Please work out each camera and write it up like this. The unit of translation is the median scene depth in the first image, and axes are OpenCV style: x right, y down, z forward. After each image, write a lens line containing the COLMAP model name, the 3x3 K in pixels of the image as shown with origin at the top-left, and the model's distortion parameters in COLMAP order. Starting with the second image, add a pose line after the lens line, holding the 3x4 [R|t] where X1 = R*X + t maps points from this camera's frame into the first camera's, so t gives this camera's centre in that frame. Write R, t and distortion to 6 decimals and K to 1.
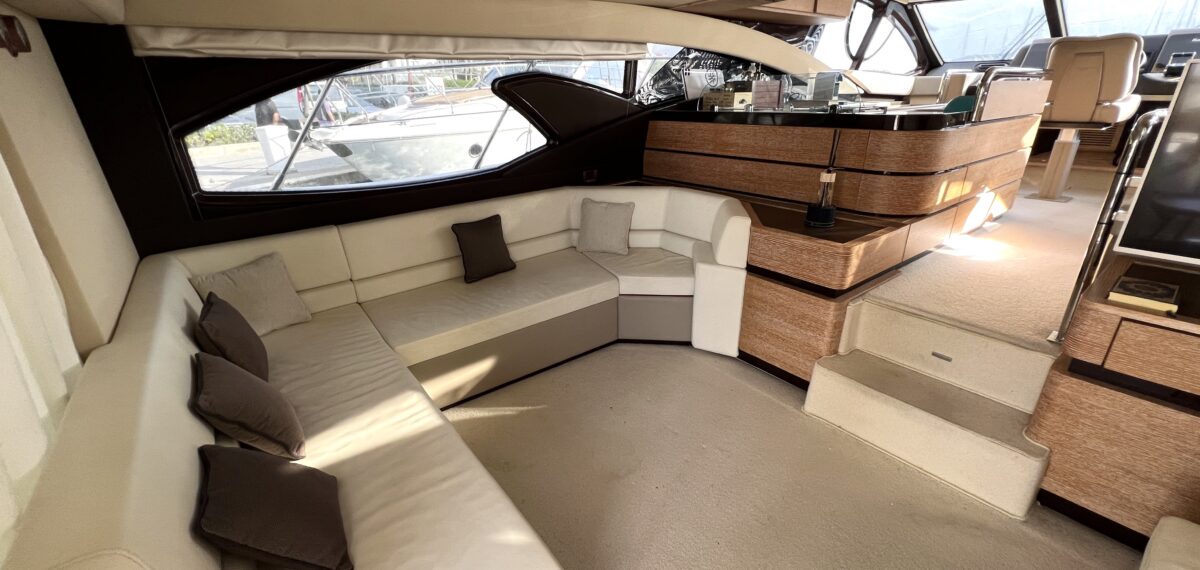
lens RADIAL K [[485.0, 0, 595.2], [0, 485.0, 289.1], [0, 0, 1]] dist [0.000446, 0.000480]
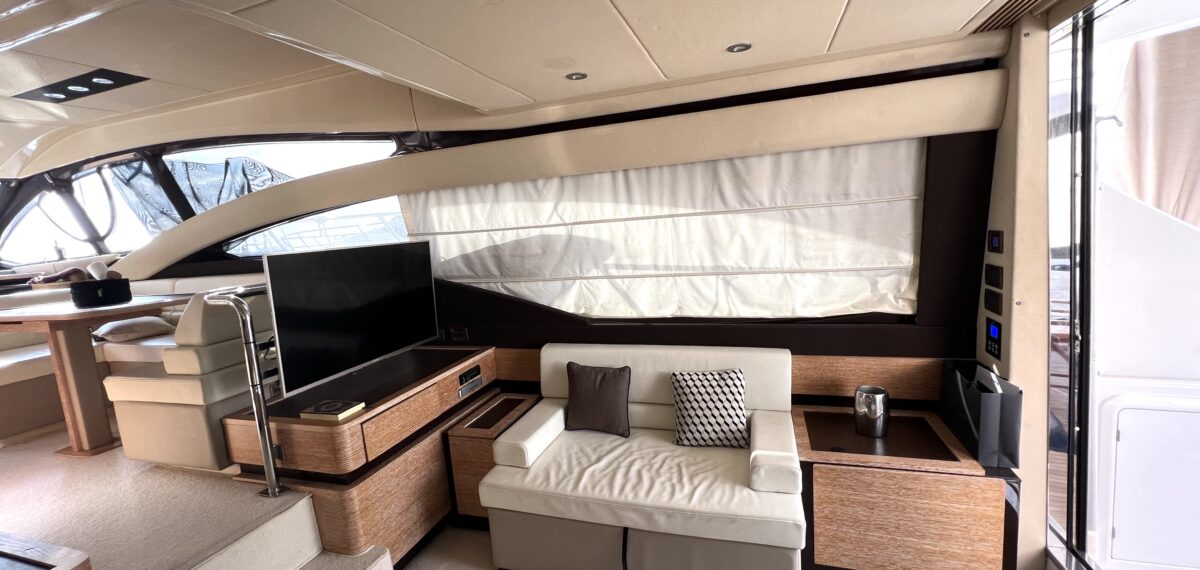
lens RADIAL K [[485.0, 0, 595.2], [0, 485.0, 289.1], [0, 0, 1]] dist [0.000446, 0.000480]
pose [[-0.558773, -0.043981, 0.828154, -0.366975], [0.395613, 0.863513, 0.312787, -0.415249], [-0.728878, 0.502405, -0.465109, 0.937037]]
